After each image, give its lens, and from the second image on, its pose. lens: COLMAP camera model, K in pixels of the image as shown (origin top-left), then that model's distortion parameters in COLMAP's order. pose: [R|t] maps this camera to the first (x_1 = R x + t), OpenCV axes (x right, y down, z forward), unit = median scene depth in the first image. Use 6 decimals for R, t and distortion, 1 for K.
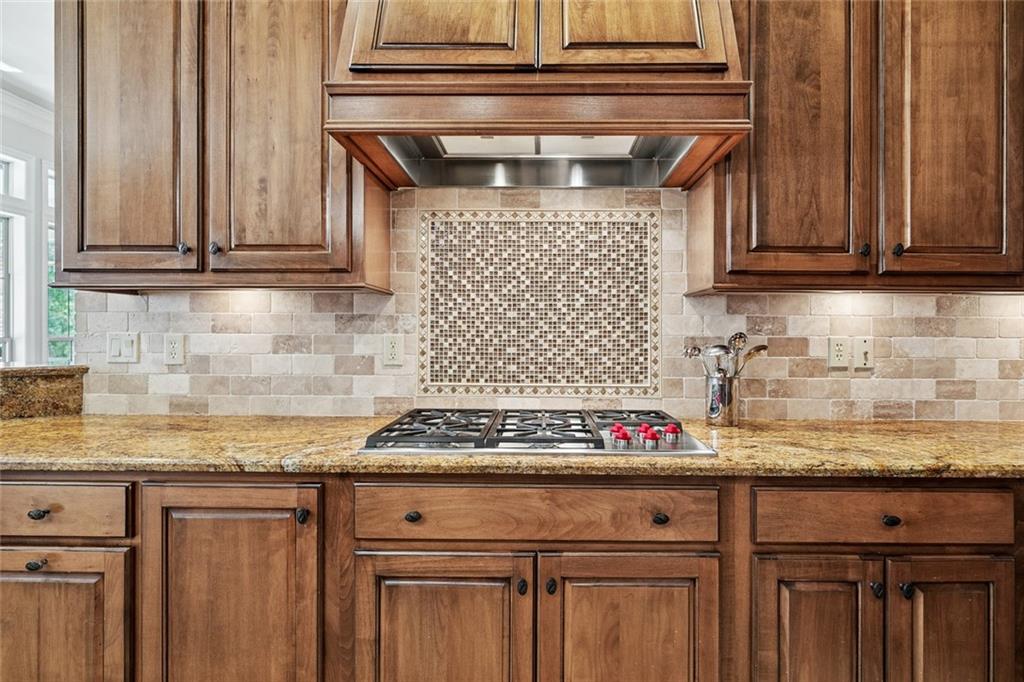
lens RADIAL K [[486.9, 0, 513.3], [0, 486.9, 336.1], [0, 0, 1]] dist [-0.001716, 0.000094]
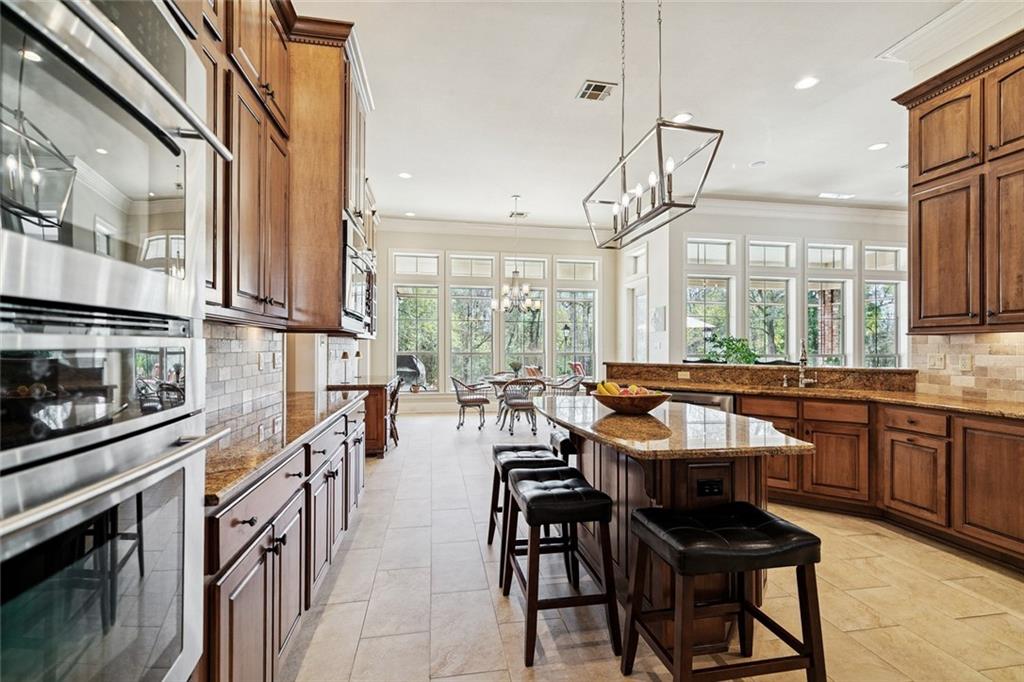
lens RADIAL K [[471.6, 0, 516.4], [0, 471.6, 346.6], [0, 0, 1]] dist [0.005078, -0.001624]
pose [[0.219986, -0.006327, -0.975483, 0.873681], [-0.004719, 0.999960, -0.007550, -0.018144], [0.975492, 0.006264, 0.219947, -1.355101]]
